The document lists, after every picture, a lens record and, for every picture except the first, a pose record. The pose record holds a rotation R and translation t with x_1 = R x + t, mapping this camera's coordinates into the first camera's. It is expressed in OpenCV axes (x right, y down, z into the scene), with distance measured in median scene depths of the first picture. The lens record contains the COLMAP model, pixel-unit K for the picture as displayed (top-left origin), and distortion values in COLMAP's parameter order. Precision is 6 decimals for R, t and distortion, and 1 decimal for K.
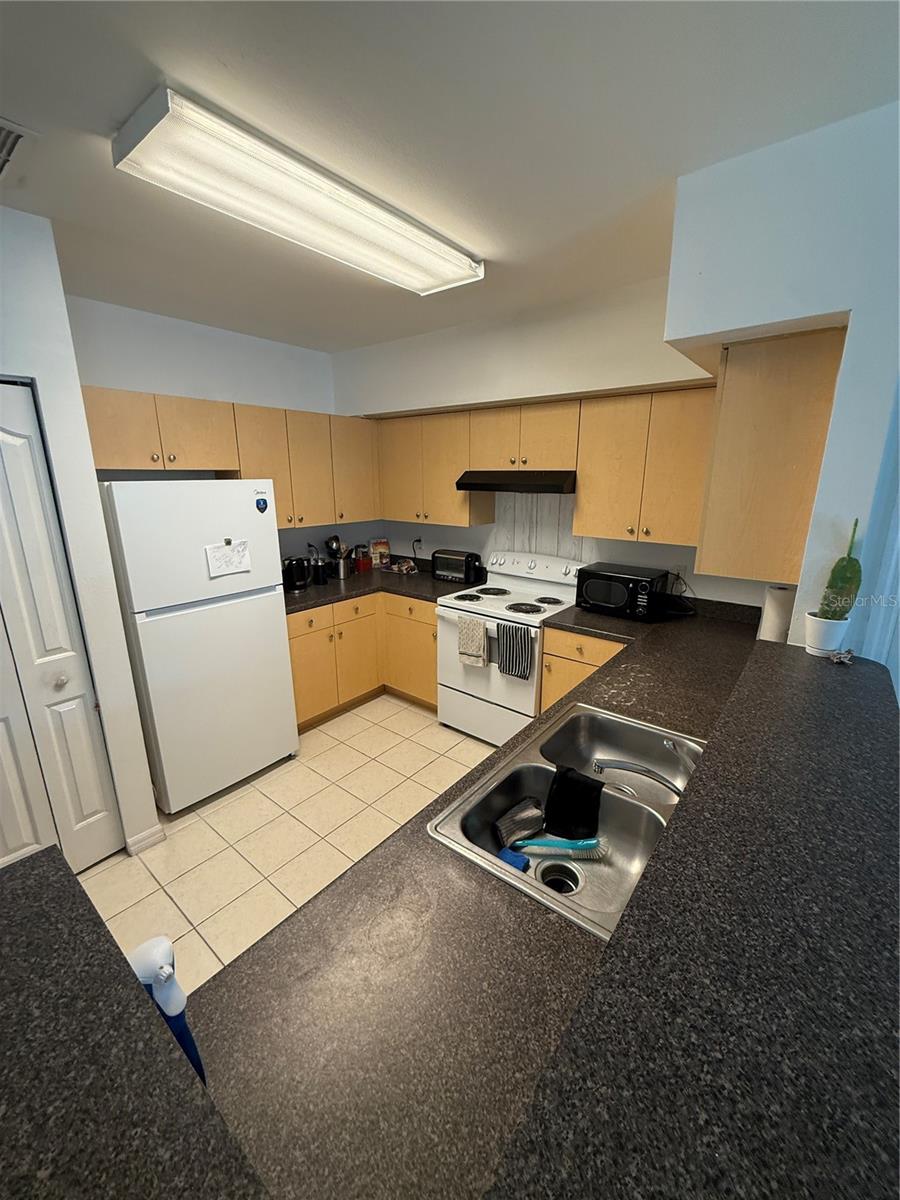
lens RADIAL K [[479.3, 0, 448.4], [0, 479.3, 597.9], [0, 0, 1]] dist [-0.003577, 0.000101]
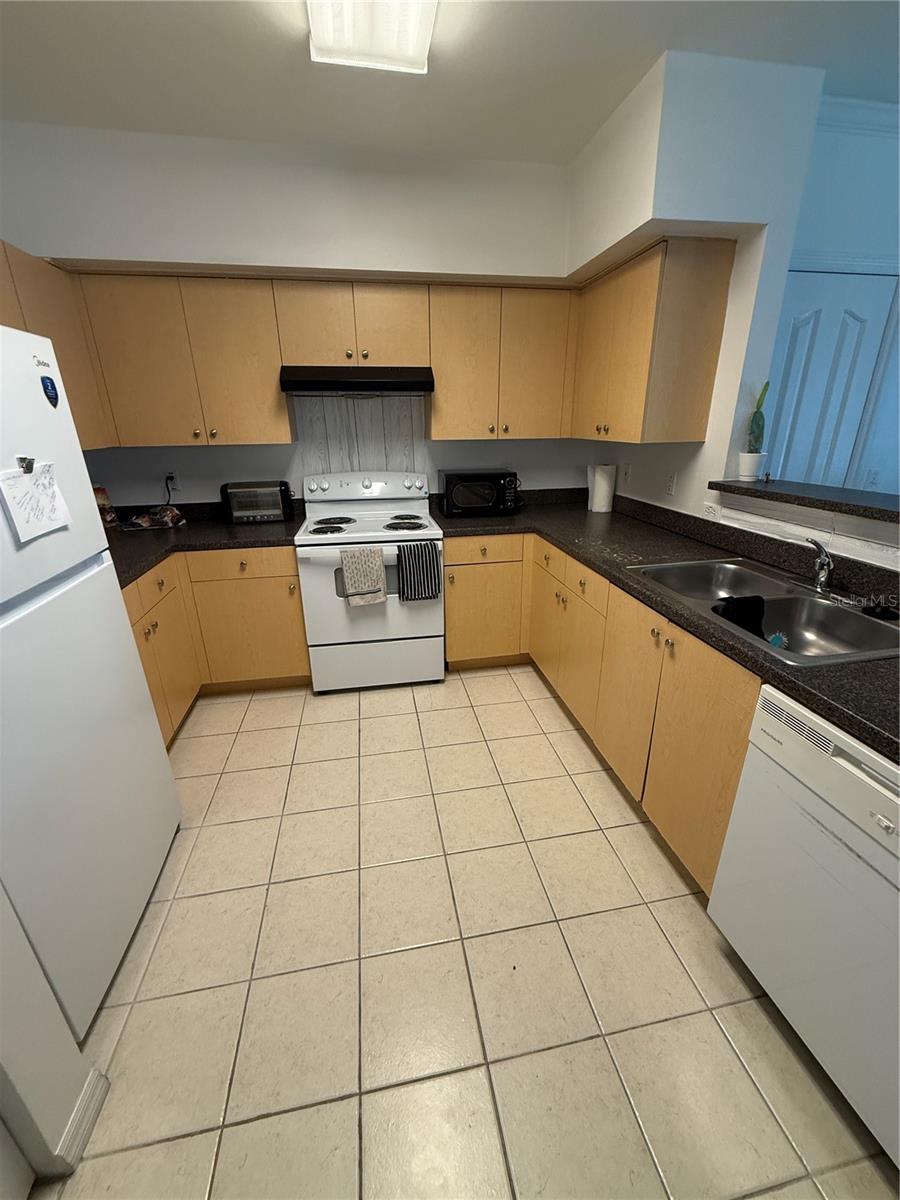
lens RADIAL K [[479.3, 0, 450.9], [0, 479.3, 600.9], [0, 0, 1]] dist [-0.003577, 0.000101]
pose [[0.652788, -0.275025, 0.705853, -0.452616], [0.201917, 0.961230, 0.187792, 0.004565], [-0.730135, 0.019936, 0.683012, 0.315366]]
